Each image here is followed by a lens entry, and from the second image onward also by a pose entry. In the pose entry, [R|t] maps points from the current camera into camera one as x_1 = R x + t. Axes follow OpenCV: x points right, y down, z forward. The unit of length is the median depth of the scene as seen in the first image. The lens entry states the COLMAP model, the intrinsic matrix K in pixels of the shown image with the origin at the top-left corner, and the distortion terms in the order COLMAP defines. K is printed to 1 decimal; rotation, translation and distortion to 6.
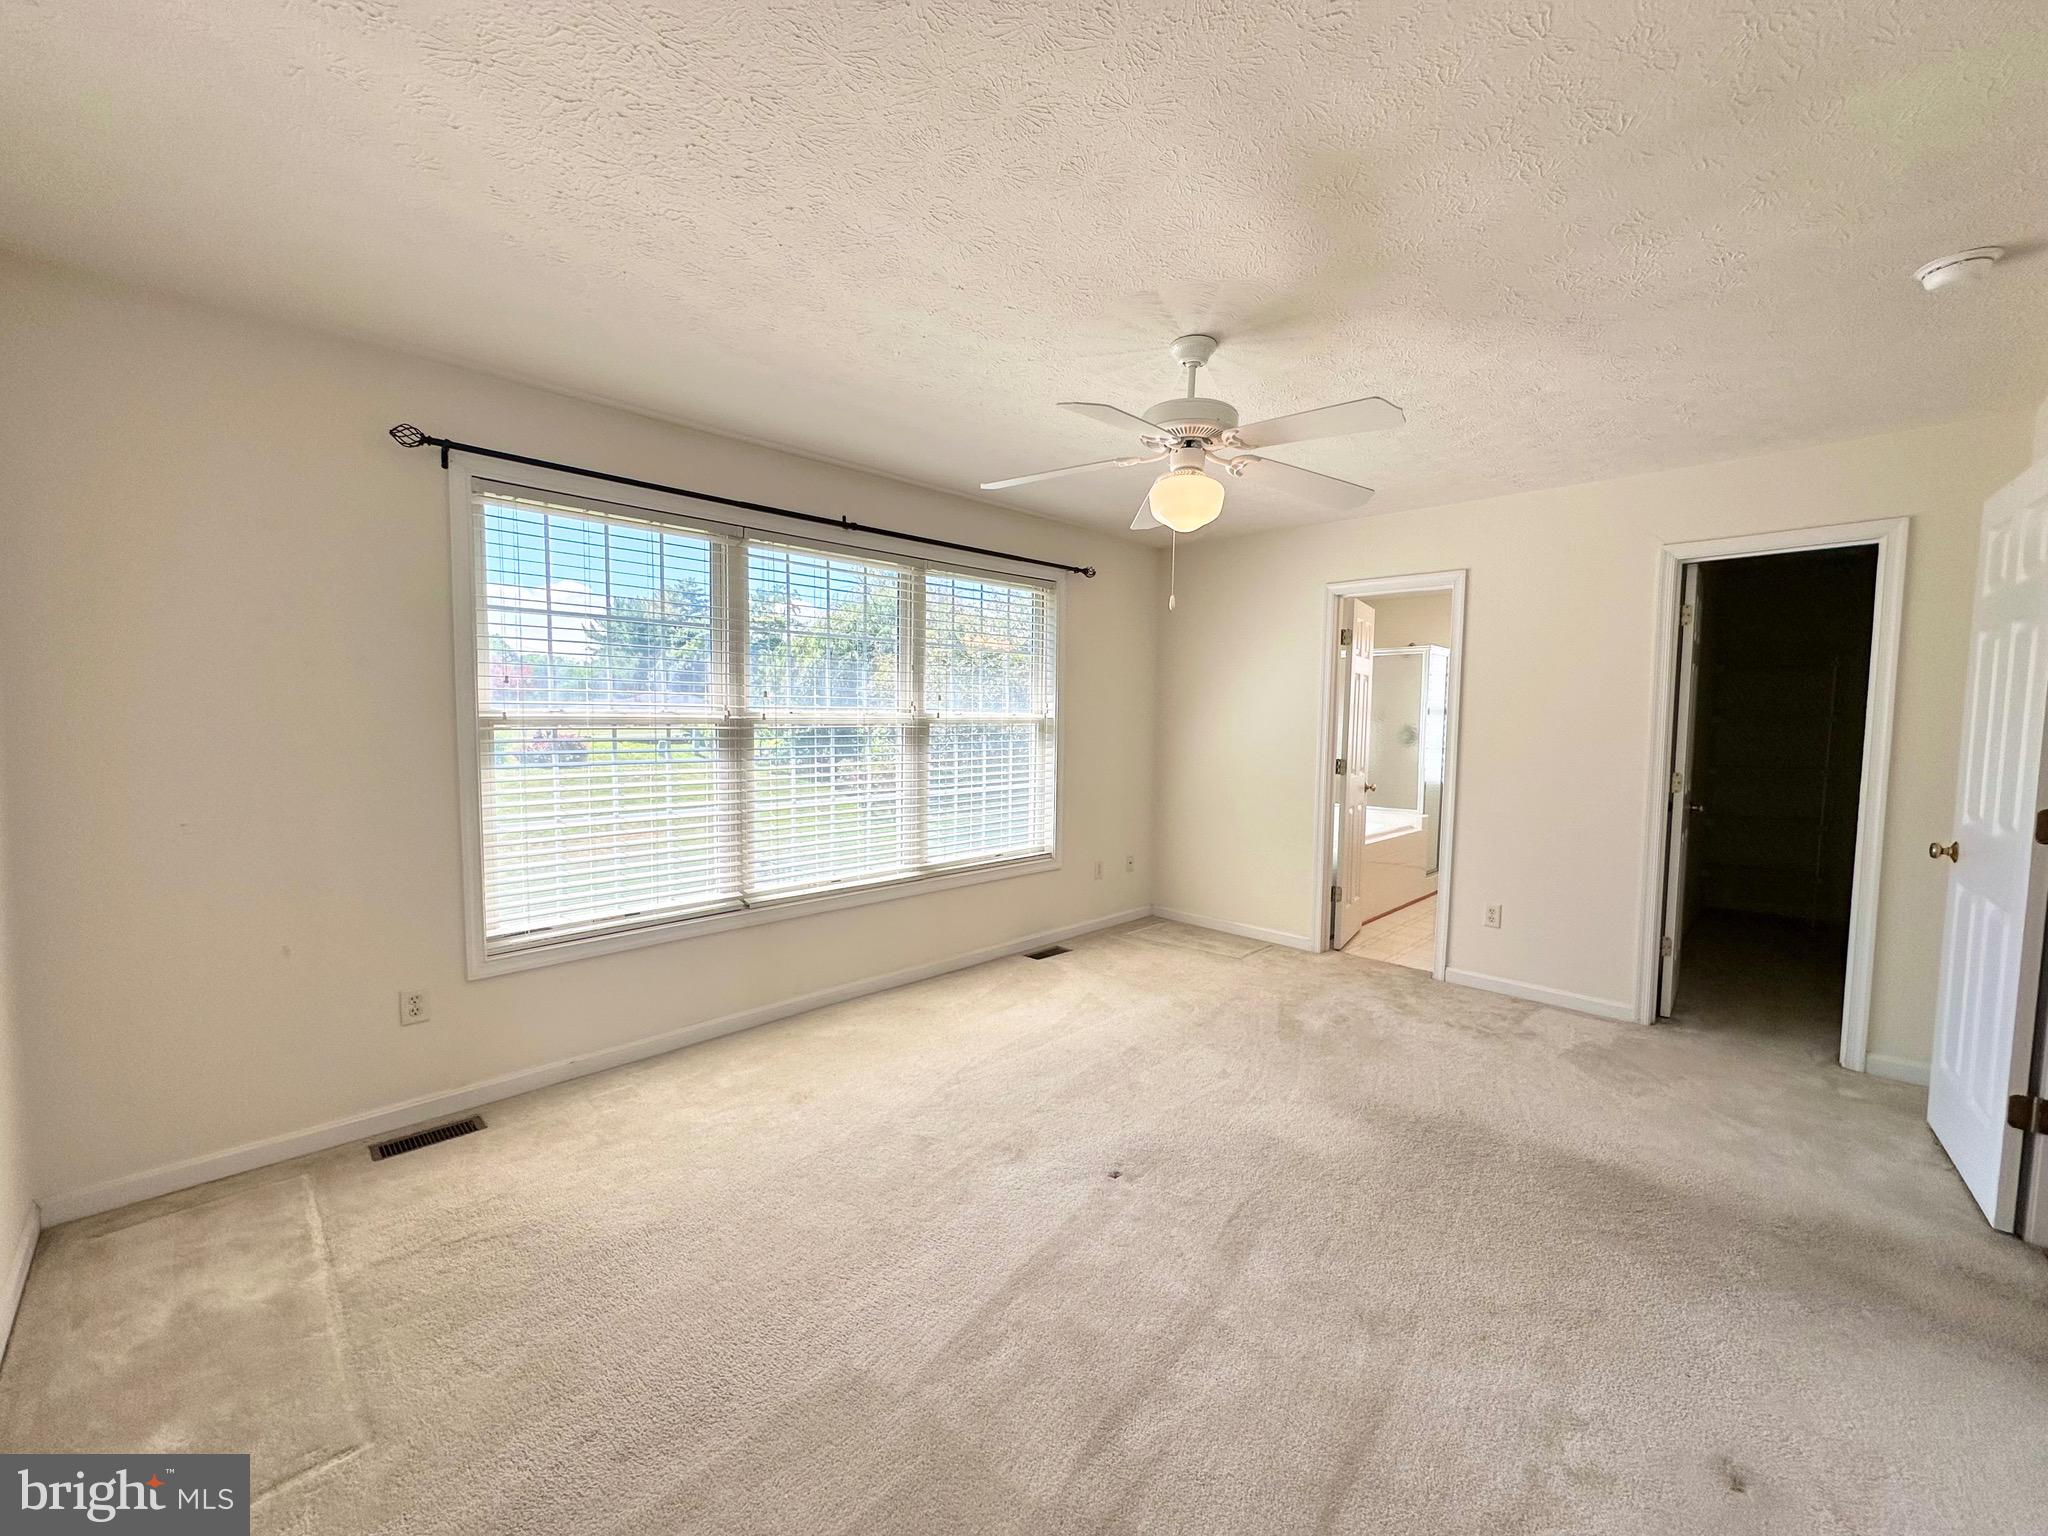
lens RADIAL K [[814.1, 0, 1018.3], [0, 814.1, 762.3], [0, 0, 1]] dist [-0.005519, 0.001306]
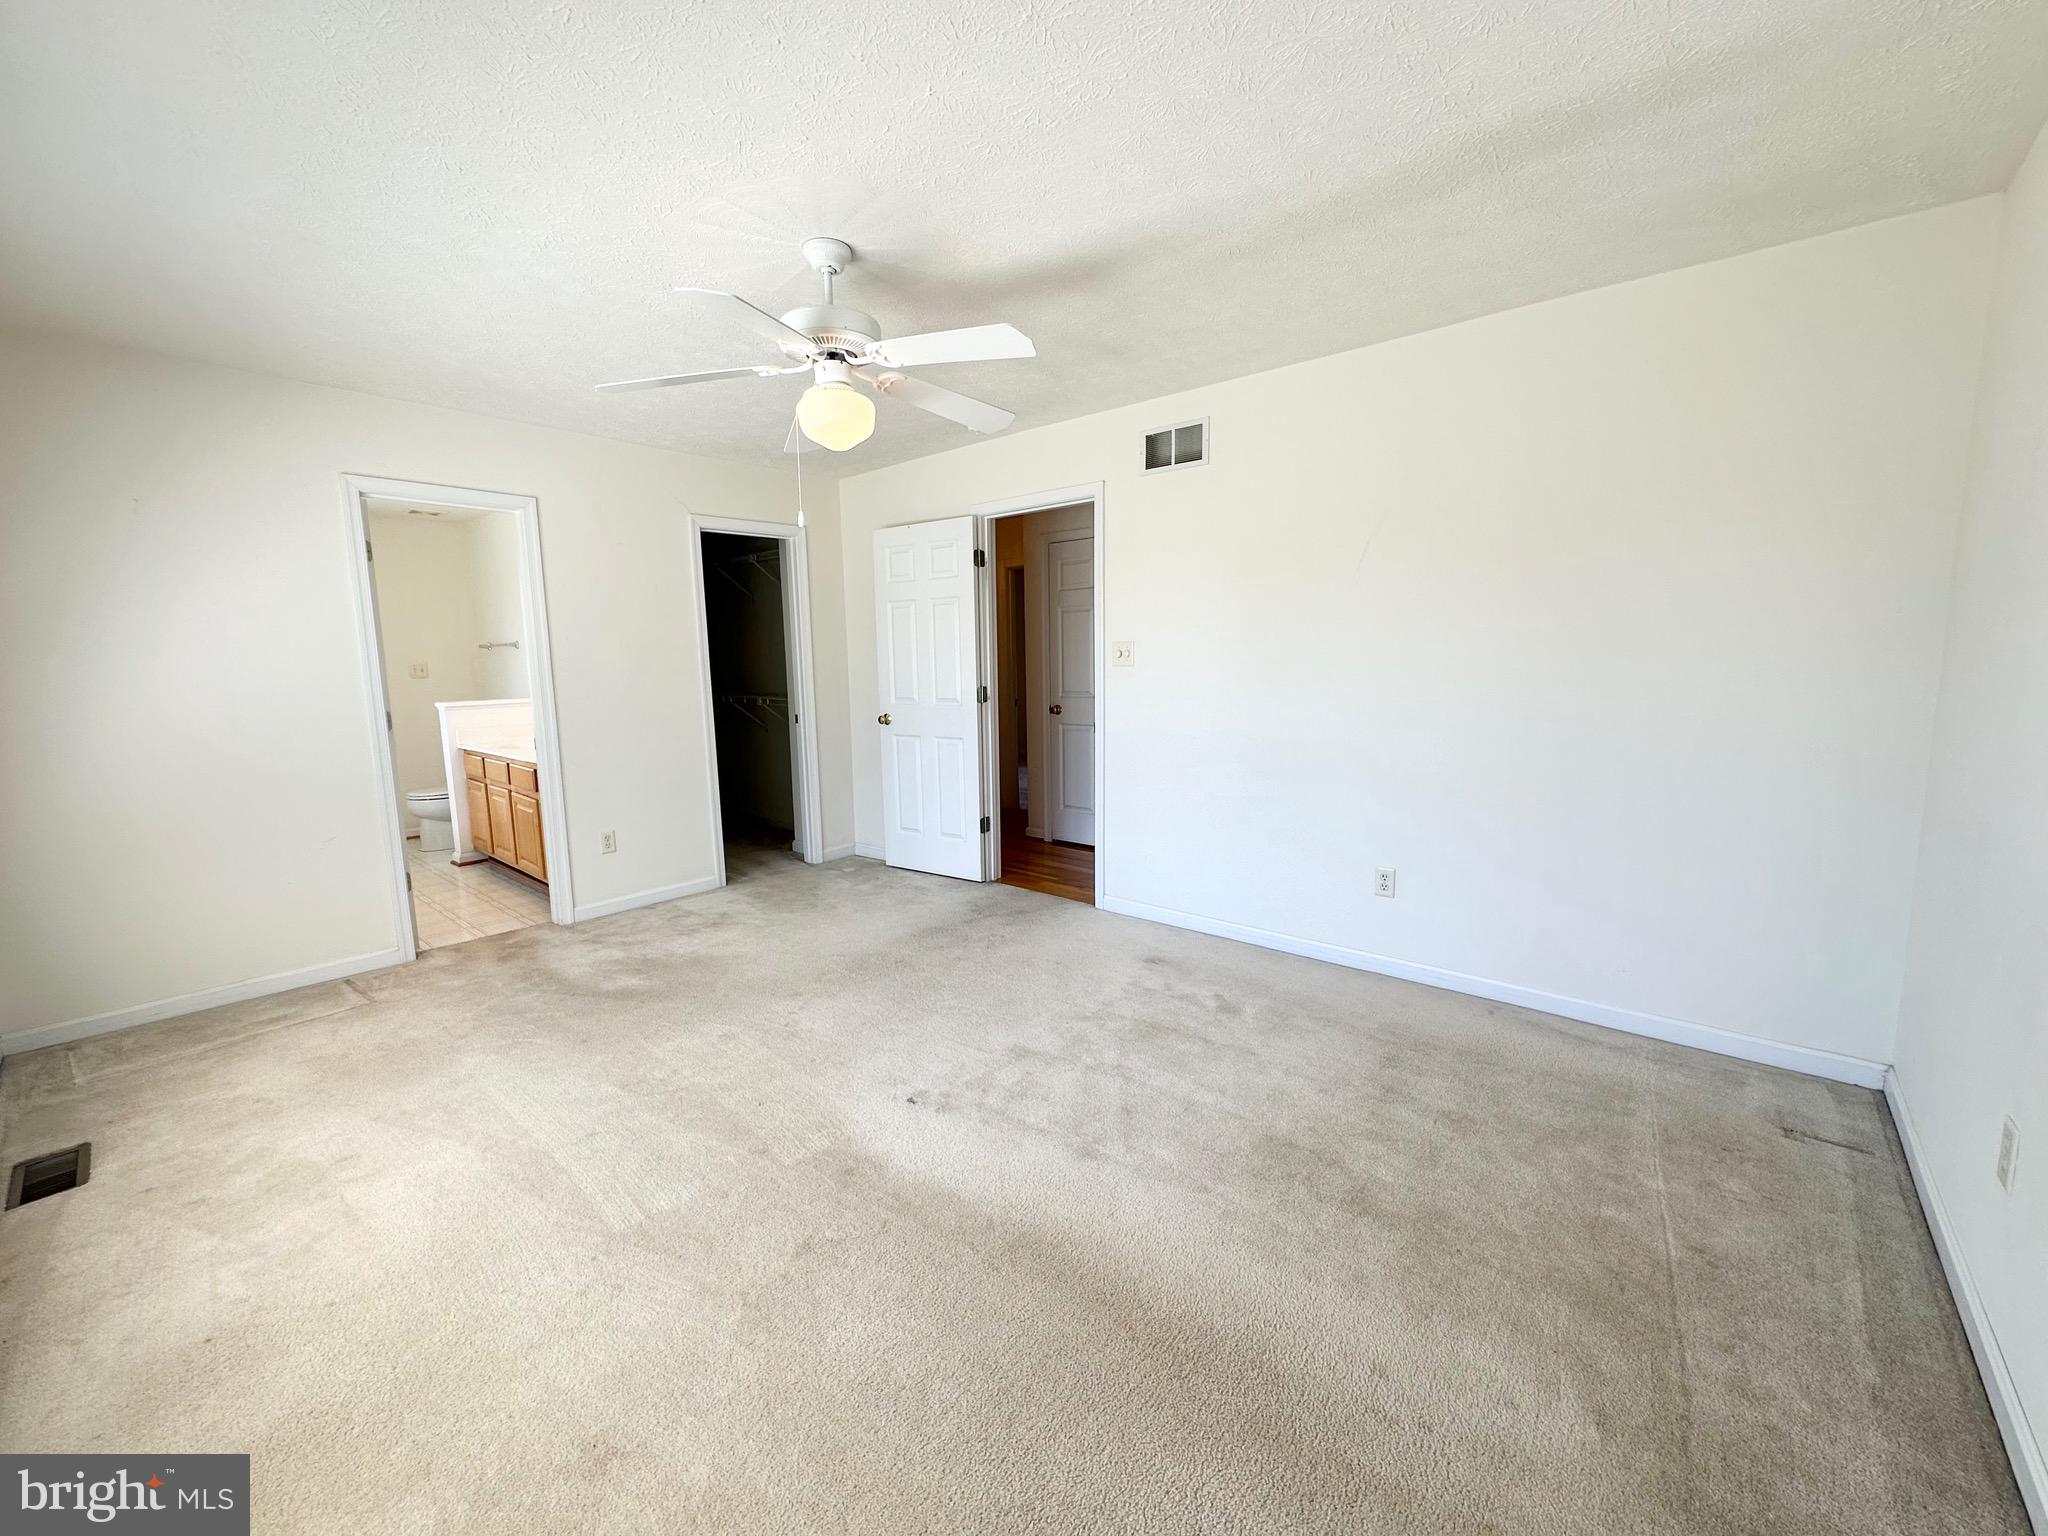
lens RADIAL K [[814.1, 0, 1024.5], [0, 814.1, 777.1], [0, 0, 1]] dist [-0.005519, 0.001306]
pose [[-0.075334, -0.153152, 0.985327, -0.505712], [0.076533, 0.984332, 0.158849, -0.021483], [-0.994217, 0.087376, -0.062432, 0.548323]]
